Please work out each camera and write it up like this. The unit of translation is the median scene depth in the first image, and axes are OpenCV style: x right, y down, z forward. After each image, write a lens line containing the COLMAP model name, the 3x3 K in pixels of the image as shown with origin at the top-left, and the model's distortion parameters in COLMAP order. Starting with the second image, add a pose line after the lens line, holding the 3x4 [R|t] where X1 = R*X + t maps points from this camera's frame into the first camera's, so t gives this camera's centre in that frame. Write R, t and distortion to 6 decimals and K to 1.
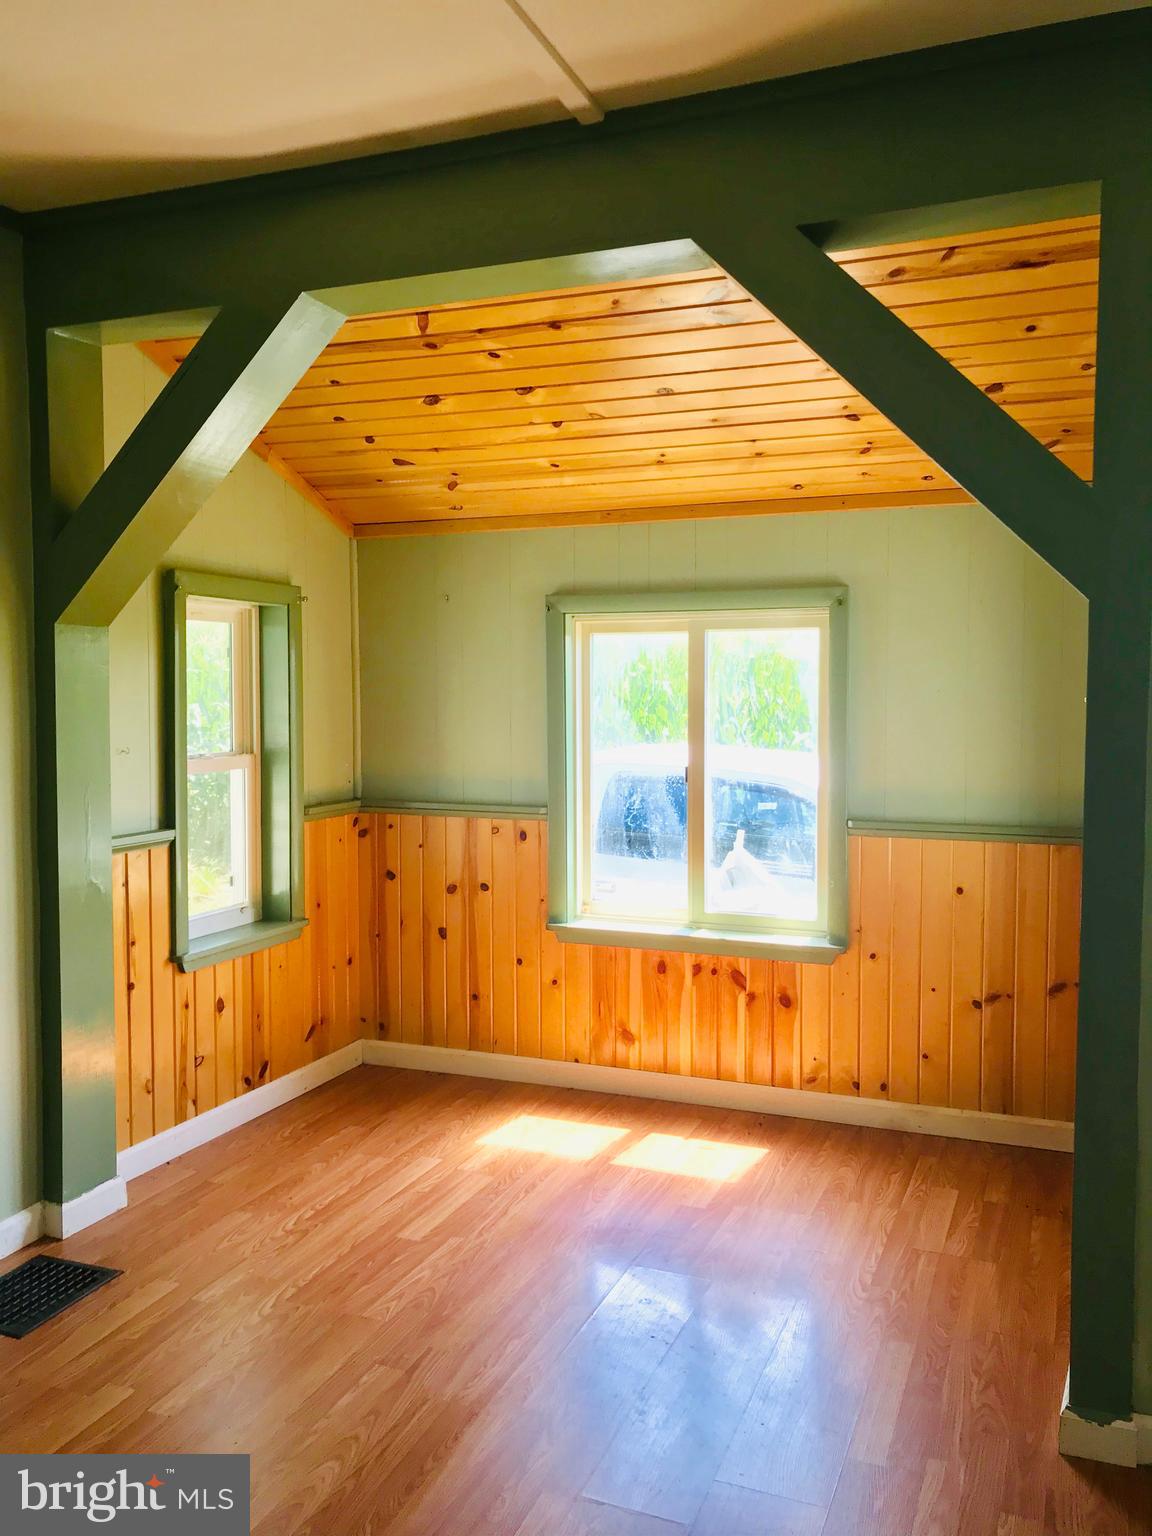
lens RADIAL K [[1265.7, 0, 577.9], [0, 1265.7, 748.8], [0, 0, 1]] dist [0.005703, -0.007188]
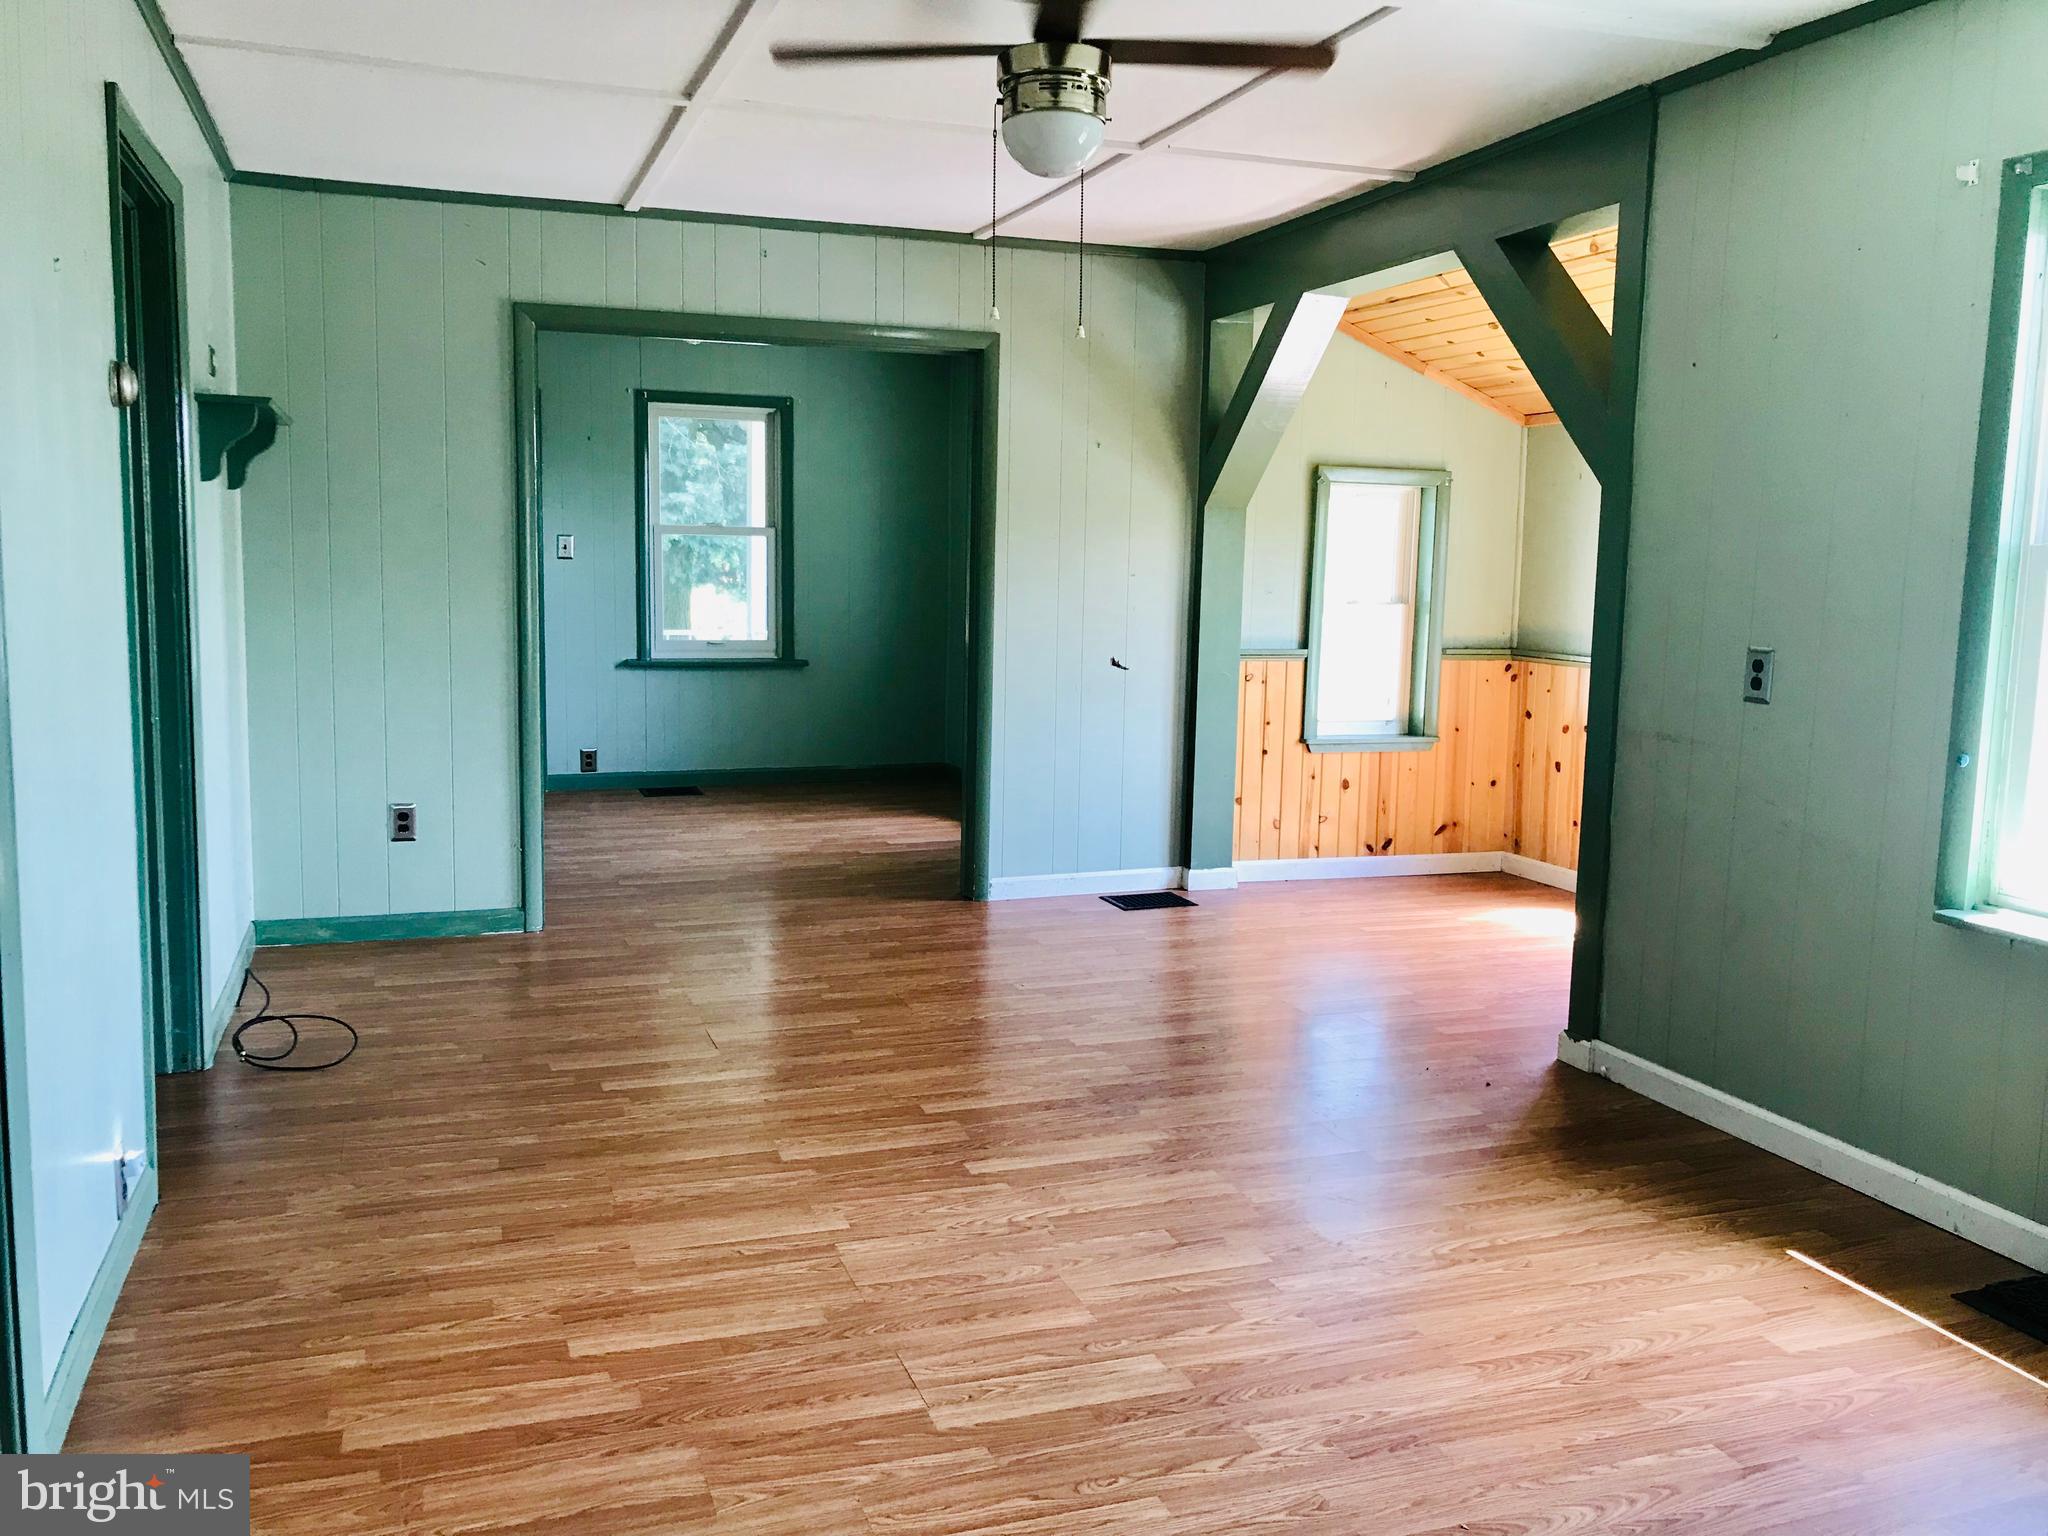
lens RADIAL K [[1687.6, 0, 1017.7], [0, 1687.6, 743.4], [0, 0, 1]] dist [0.005703, -0.007188]
pose [[0.663692, 0.098005, -0.741557, 0.820379], [-0.062291, 0.995177, 0.075774, 0.042858], [0.745407, -0.004098, 0.666597, -0.470634]]
